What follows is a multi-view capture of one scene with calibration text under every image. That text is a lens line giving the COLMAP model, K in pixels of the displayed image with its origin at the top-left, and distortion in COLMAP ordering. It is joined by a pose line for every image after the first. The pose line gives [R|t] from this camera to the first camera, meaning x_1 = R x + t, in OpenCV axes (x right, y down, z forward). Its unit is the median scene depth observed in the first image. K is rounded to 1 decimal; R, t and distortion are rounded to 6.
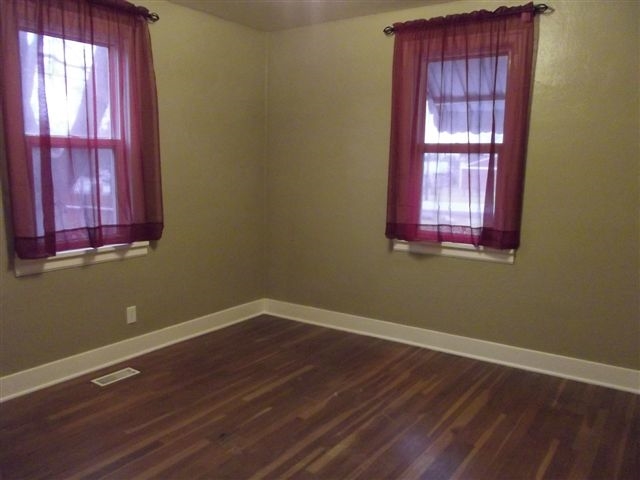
lens RADIAL K [[535.8, 0, 320.3], [0, 535.8, 241.4], [0, 0, 1]] dist [-0.058545, 0.027771]
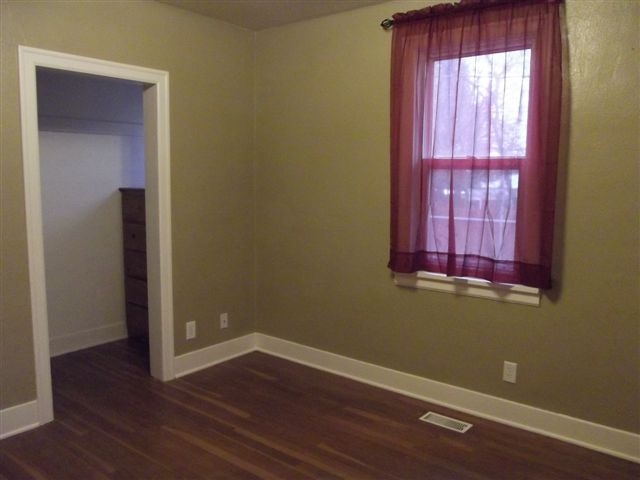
lens RADIAL K [[535.8, 0, 321.8], [0, 535.8, 238.3], [0, 0, 1]] dist [-0.058545, 0.027771]
pose [[-0.056716, 0.099495, -0.993420, 0.501589], [-0.164515, 0.980489, 0.107592, -0.115123], [0.984743, 0.169534, -0.039241, 0.795404]]
